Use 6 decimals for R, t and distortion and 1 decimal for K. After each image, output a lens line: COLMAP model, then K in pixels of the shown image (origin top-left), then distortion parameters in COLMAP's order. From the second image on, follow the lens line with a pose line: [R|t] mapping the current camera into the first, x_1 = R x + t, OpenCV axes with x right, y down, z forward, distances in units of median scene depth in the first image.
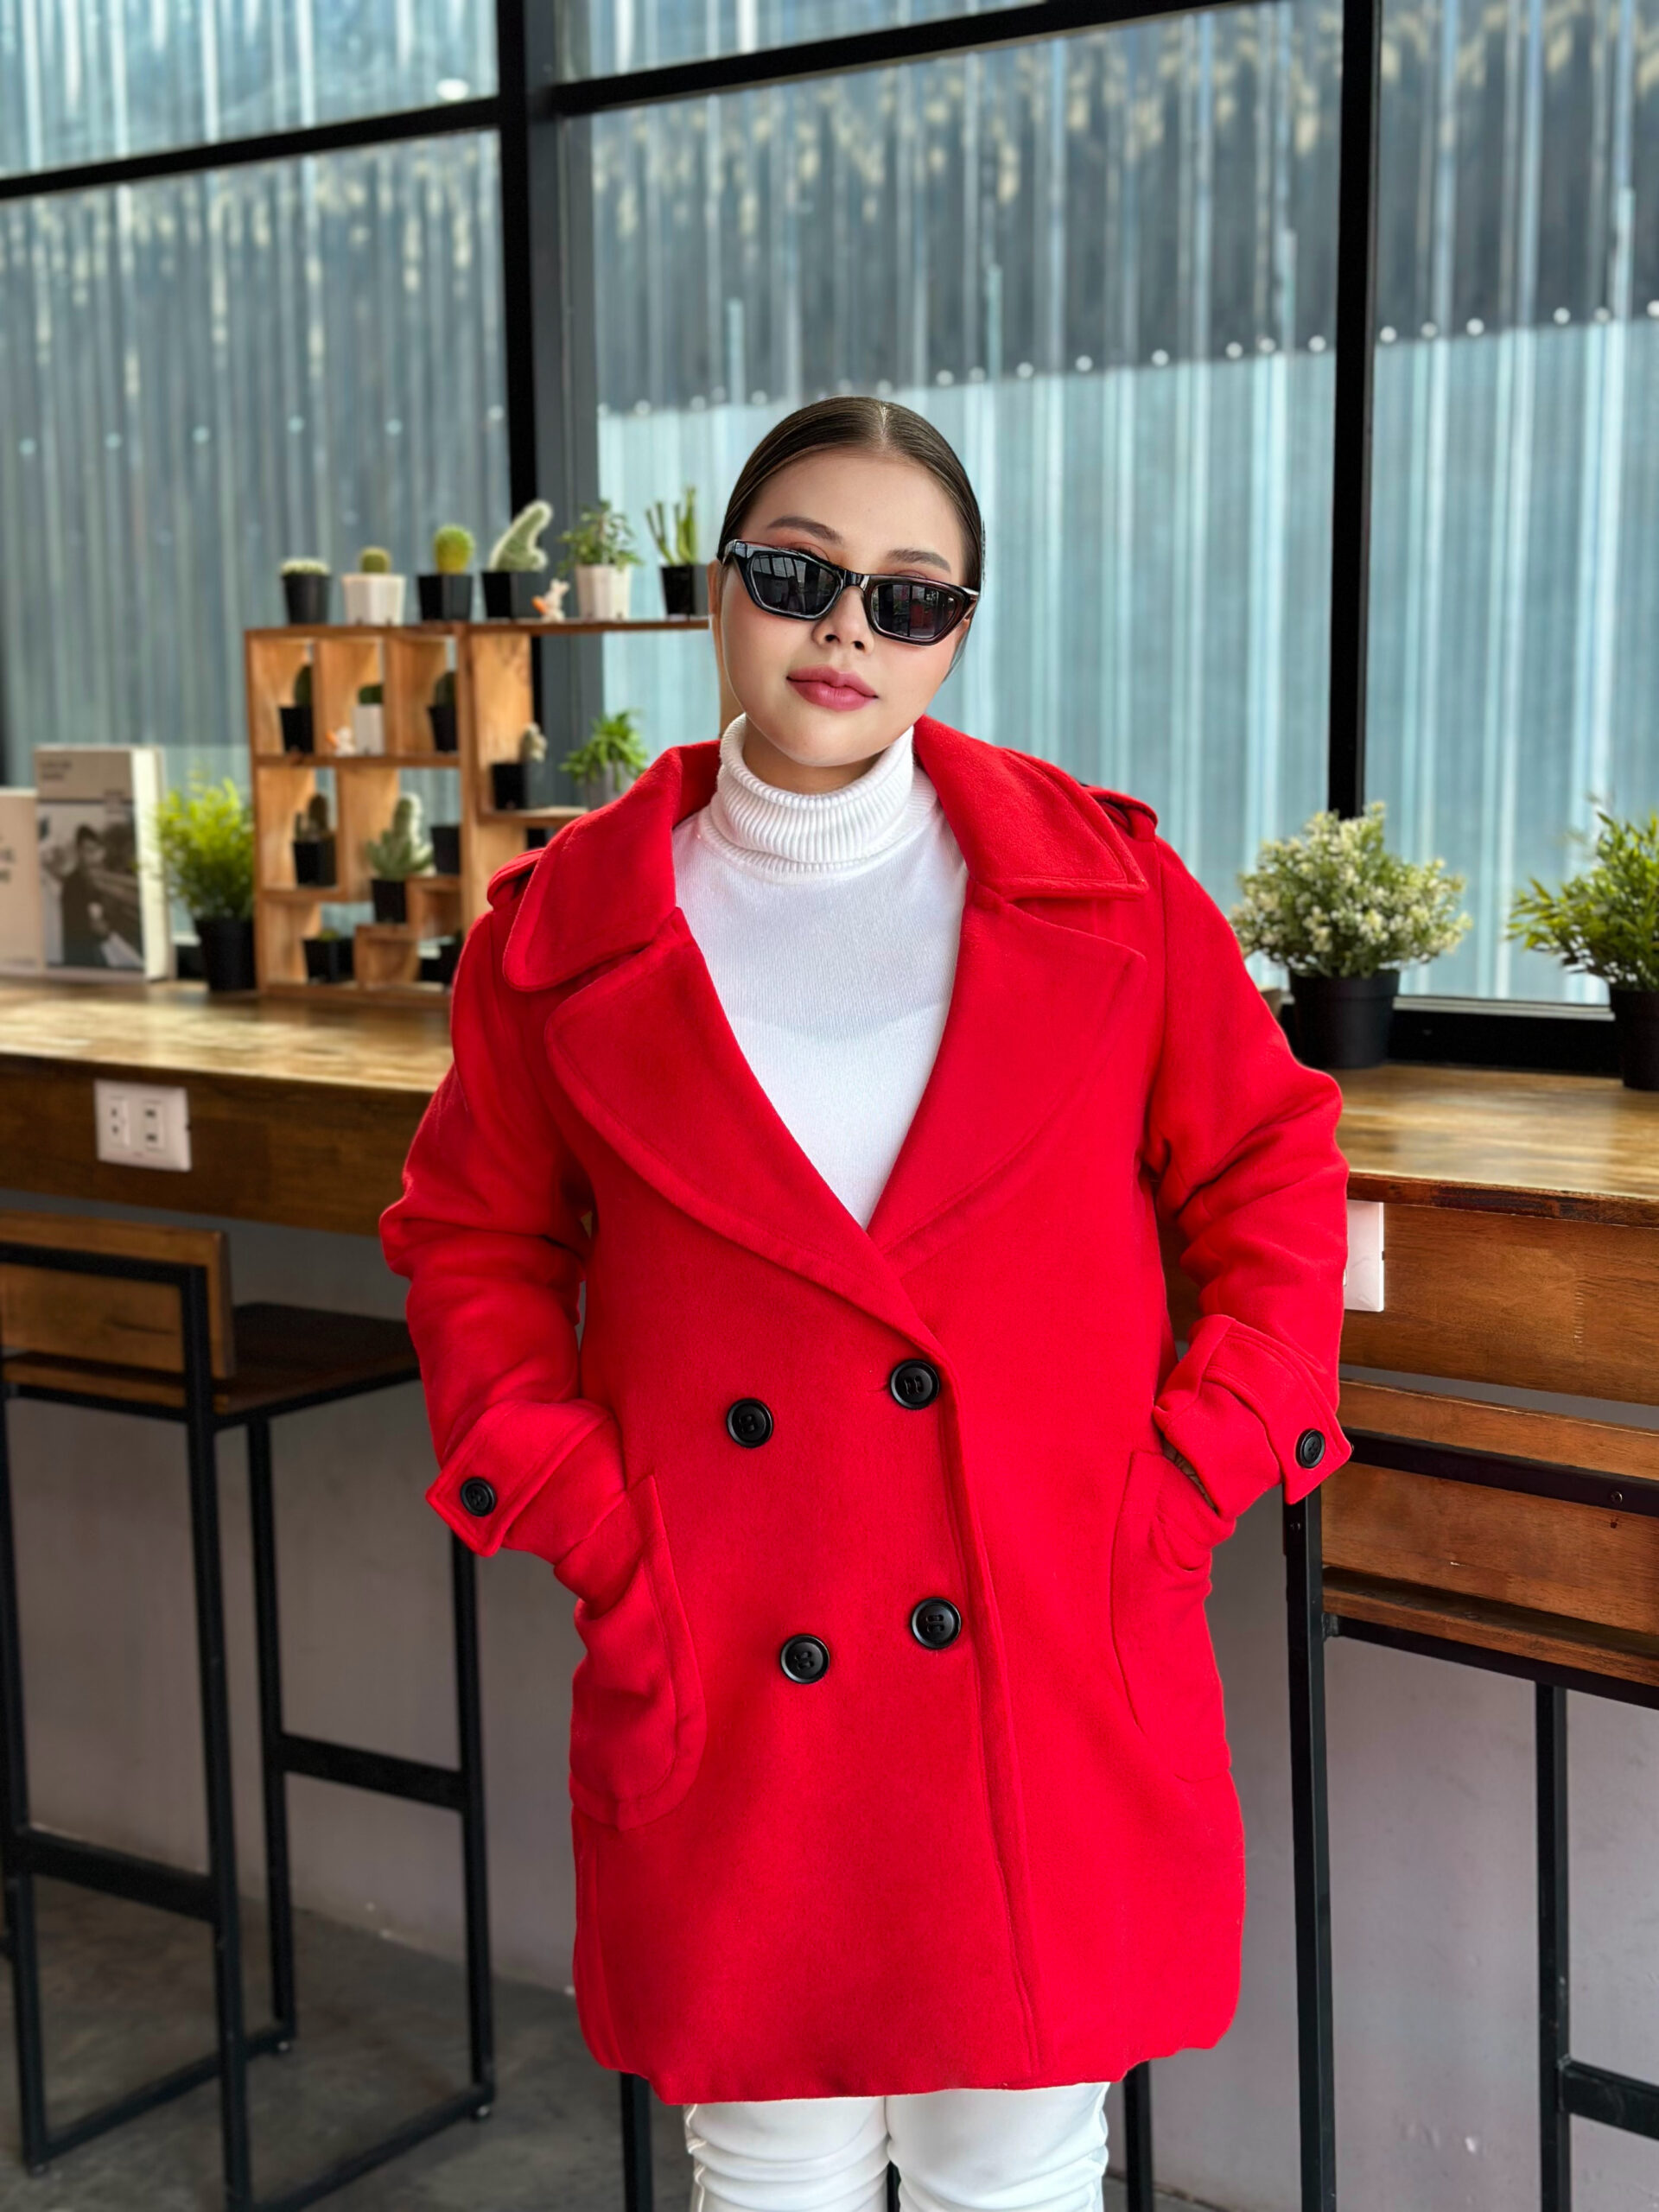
lens RADIAL K [[3061.3, 0, 855.1], [0, 3061.3, 1111.6], [0, 0, 1]] dist [0.176834, -0.339944]
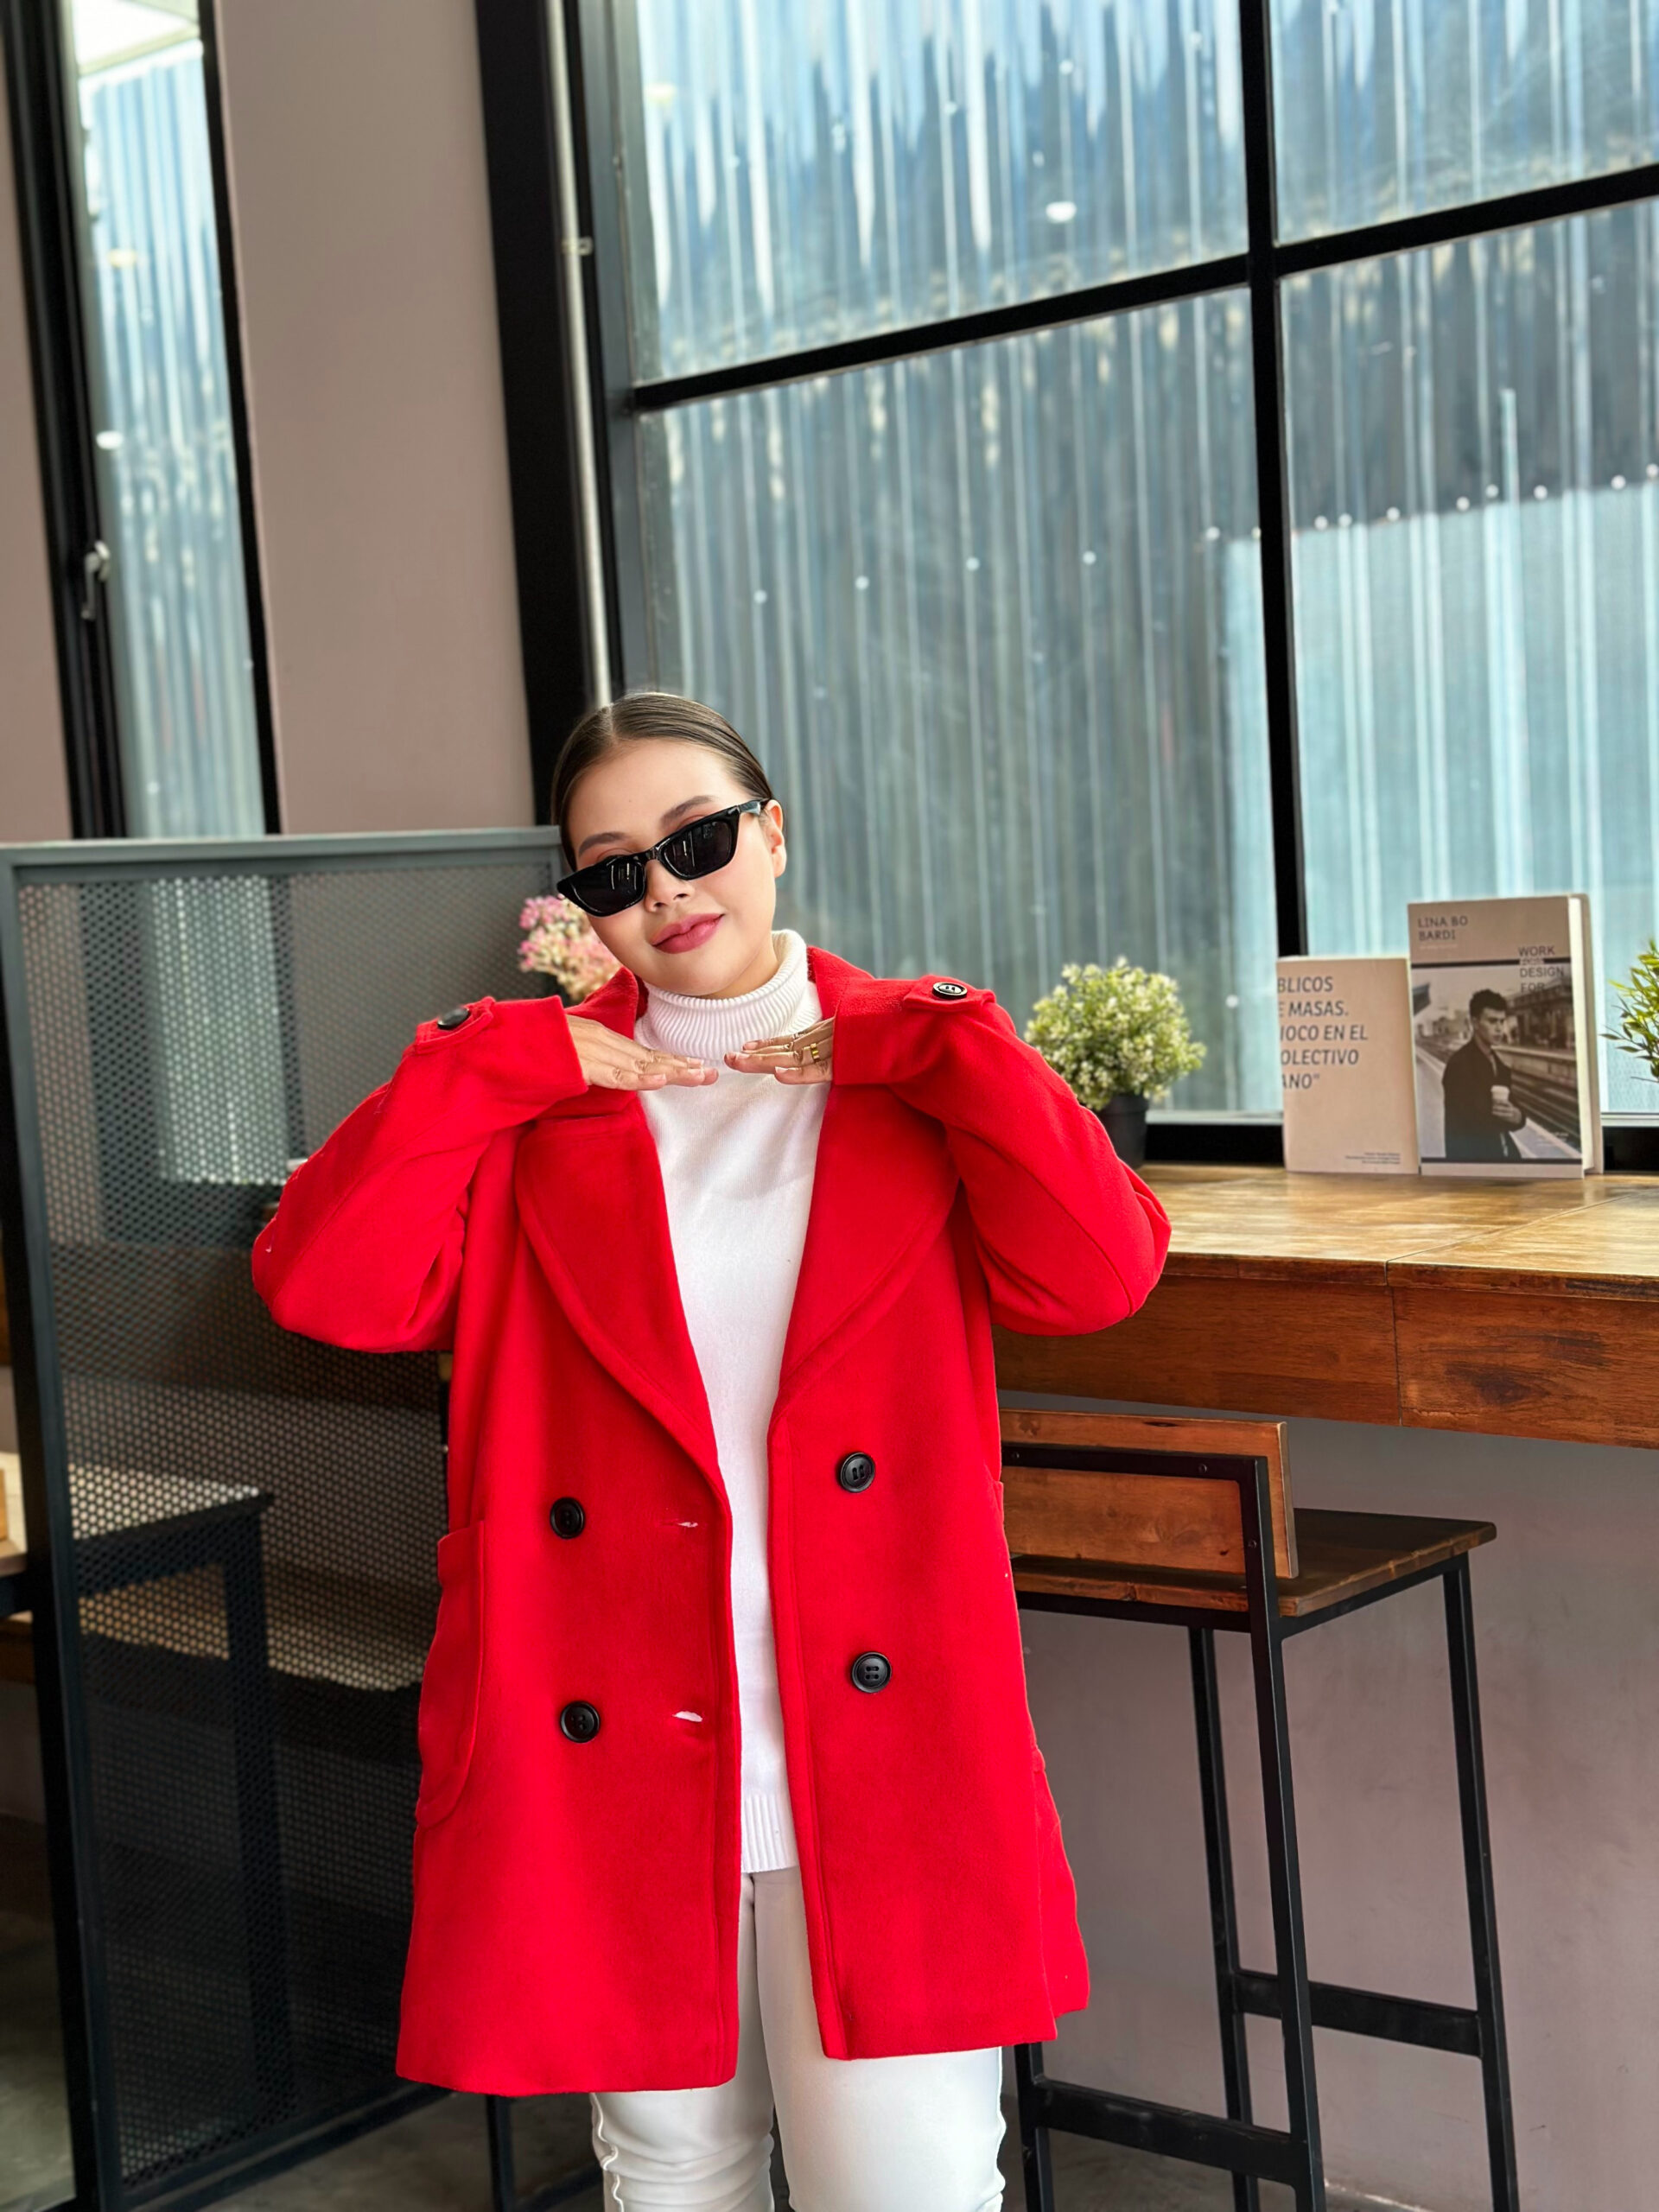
lens RADIAL K [[3059.3, 0, 829.5], [0, 3059.3, 1106.0], [0, 0, 1]] dist [0.186270, -0.379659]
pose [[0.995311, -0.044871, -0.085695, -0.384384], [0.040719, 0.997939, -0.049593, -0.030145], [0.087743, 0.045871, 0.995086, 0.175508]]
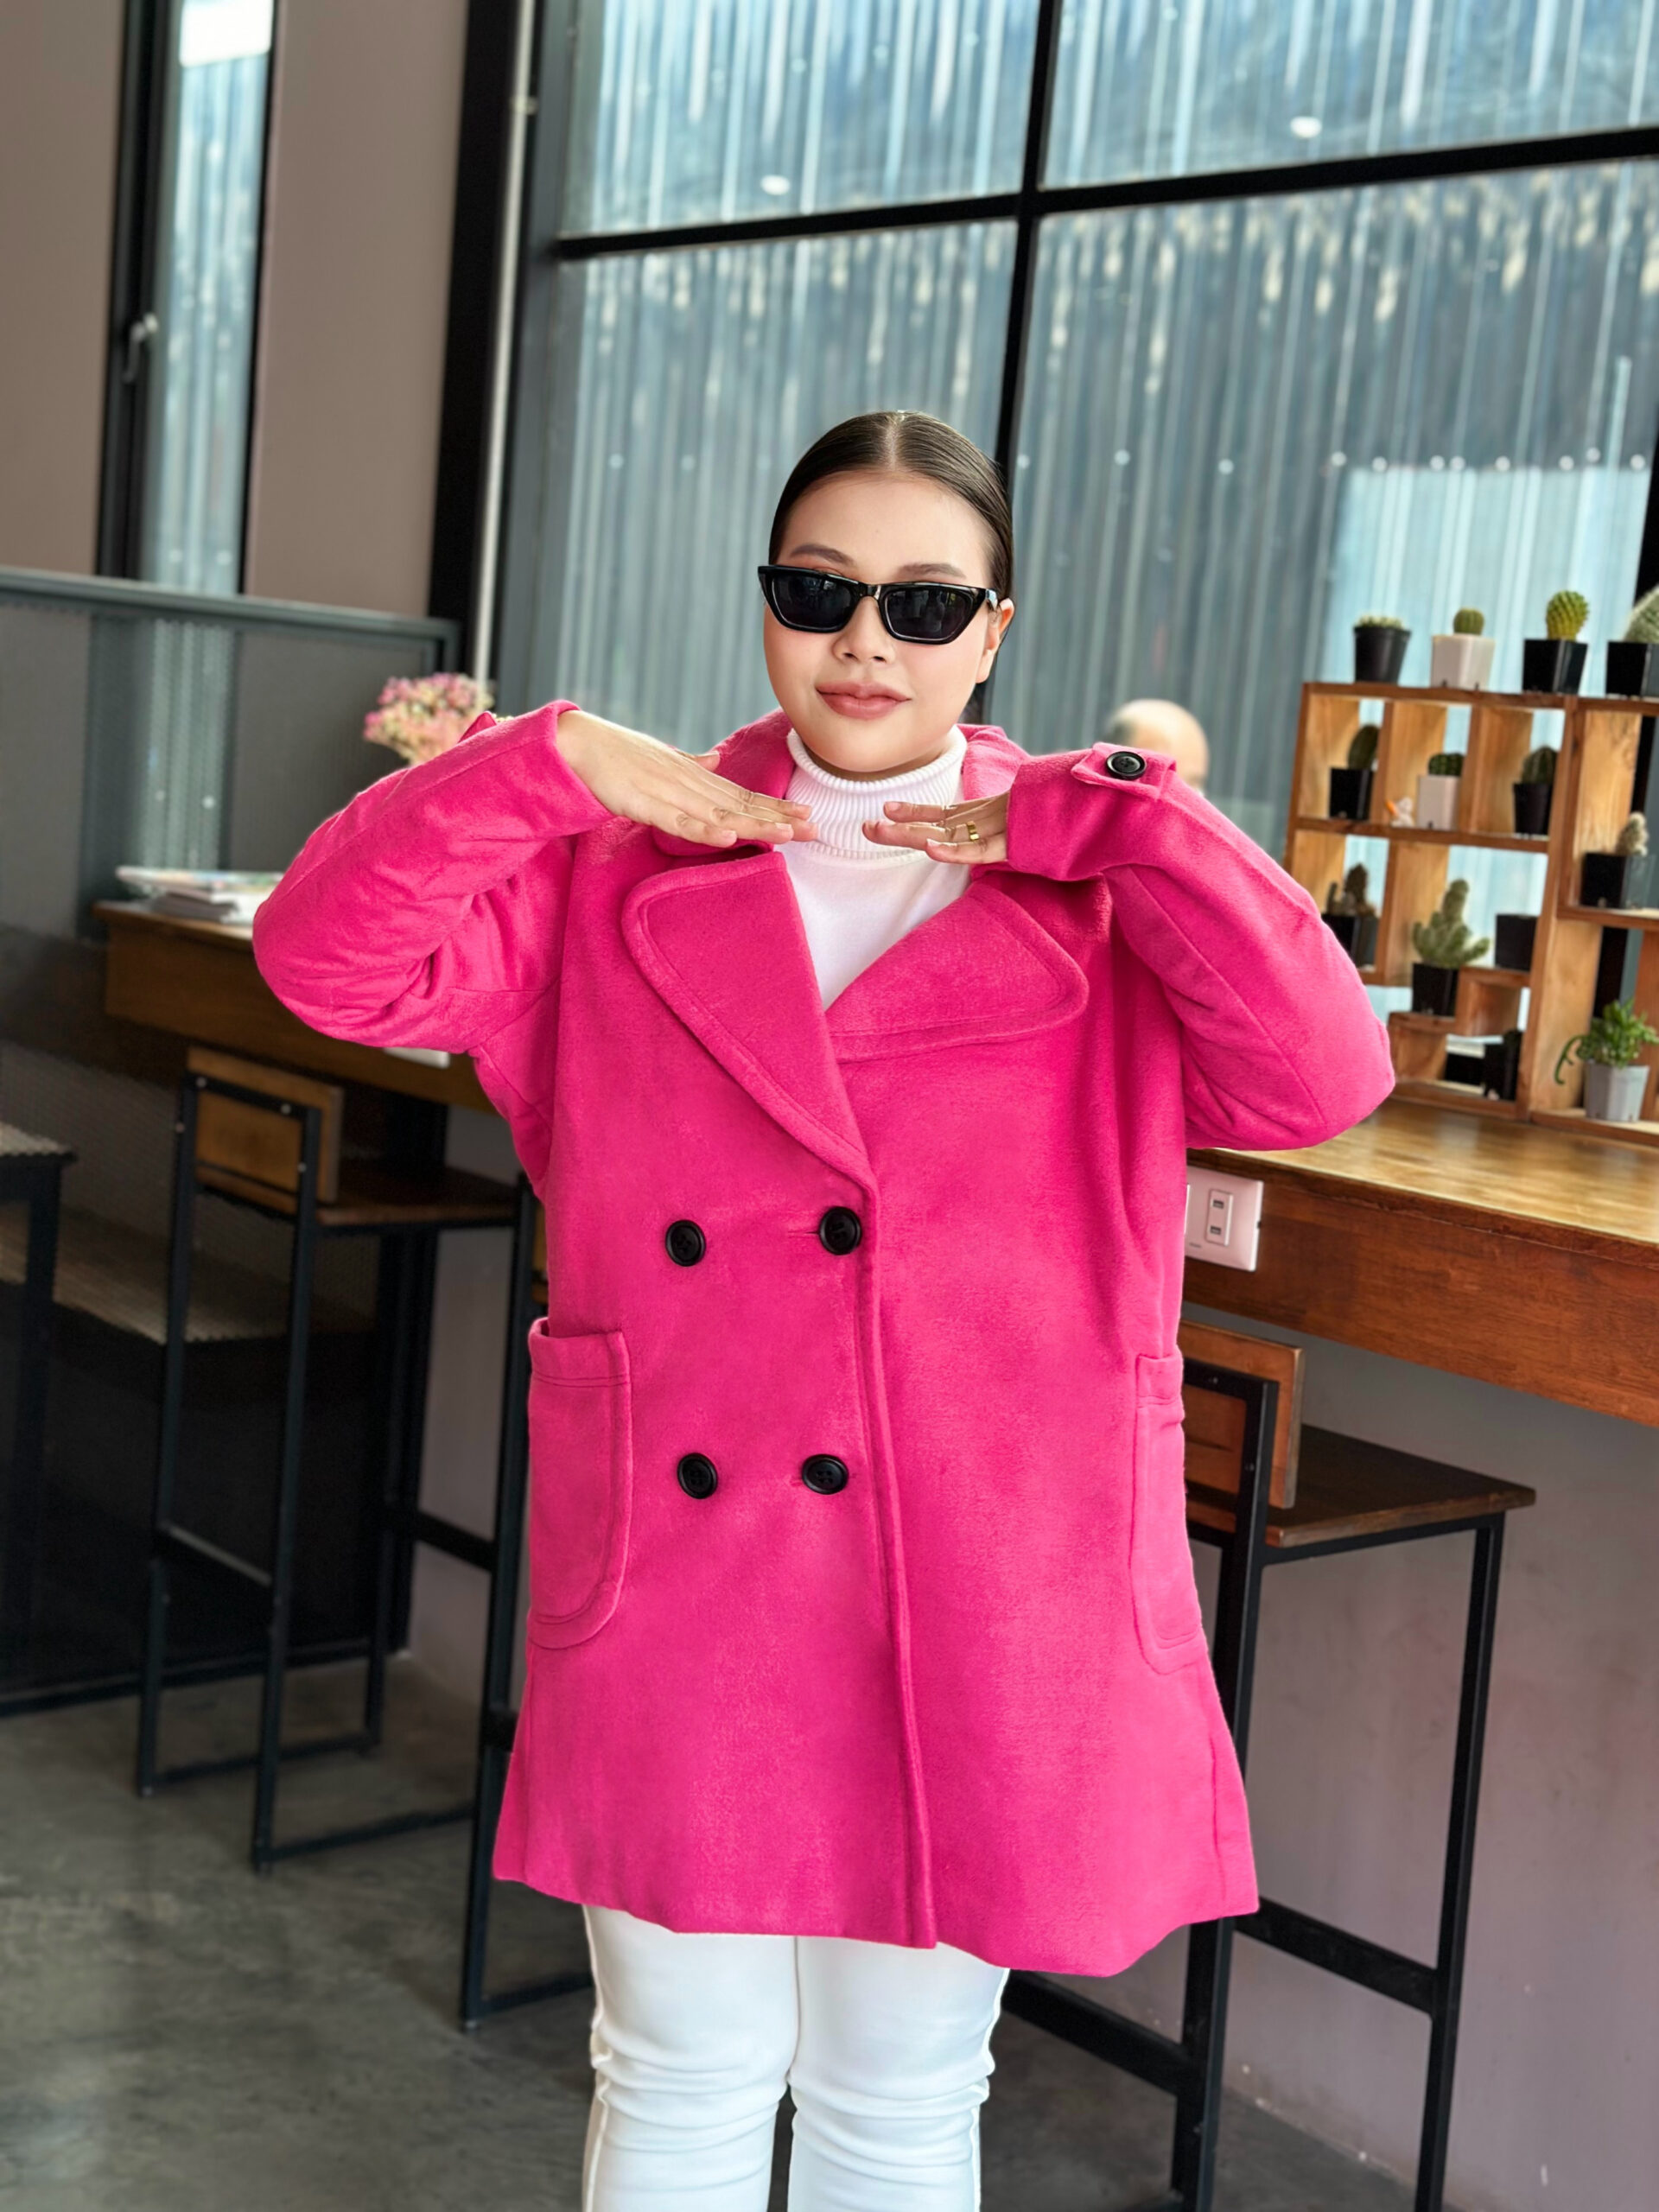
lens RADIAL K [[3059.3, 0, 829.5], [0, 3059.3, 1106.0], [0, 0, 1]] dist [0.186270, -0.379659]
pose [[0.973520, 0.120707, -0.194136, -0.142871], [-0.123524, 0.992339, -0.002426, -0.009977], [0.192356, 0.026342, 0.980972, 0.070492]]
